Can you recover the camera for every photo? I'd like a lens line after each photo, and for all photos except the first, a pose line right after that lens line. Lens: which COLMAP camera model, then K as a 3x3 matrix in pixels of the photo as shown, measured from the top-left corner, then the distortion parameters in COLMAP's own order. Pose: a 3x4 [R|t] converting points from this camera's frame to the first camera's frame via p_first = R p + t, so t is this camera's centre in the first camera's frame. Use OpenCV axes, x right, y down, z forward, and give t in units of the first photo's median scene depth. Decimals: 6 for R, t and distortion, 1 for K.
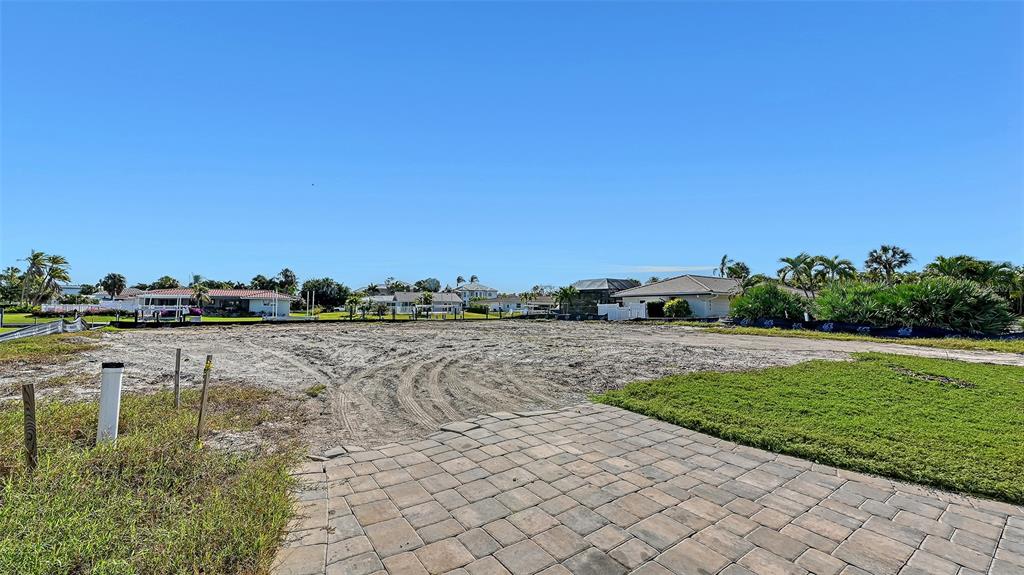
lens RADIAL K [[410.7, 0, 511.2], [0, 410.7, 288.3], [0, 0, 1]] dist [-0.001627, -0.000279]
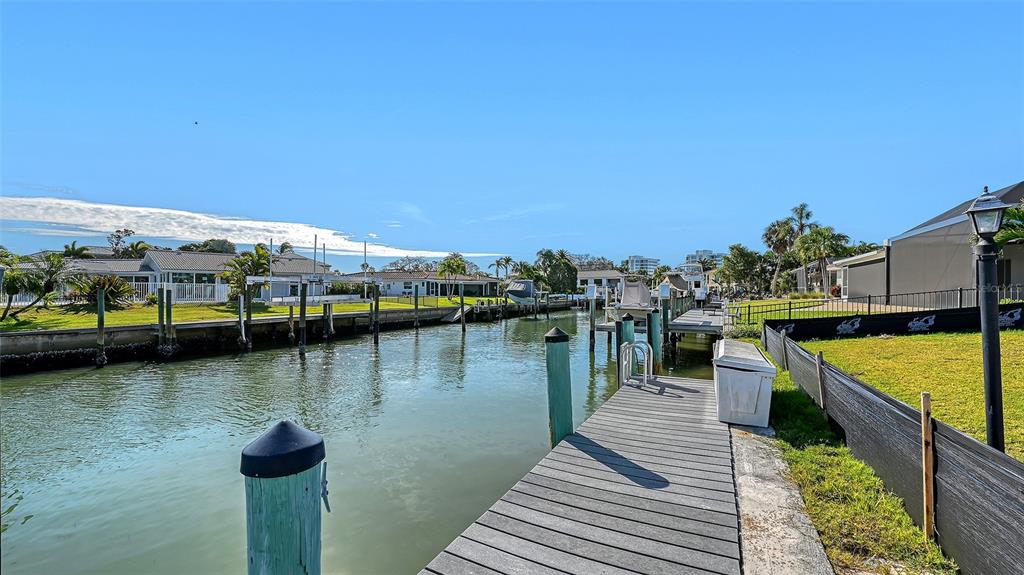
lens RADIAL K [[410.7, 0, 522.3], [0, 410.7, 290.2], [0, 0, 1]] dist [-0.001627, -0.000279]
pose [[0.875926, -0.003849, 0.482430, -0.145146], [-0.024425, 0.998332, 0.052312, 0.018158], [-0.481826, -0.057605, 0.874371, 0.432536]]
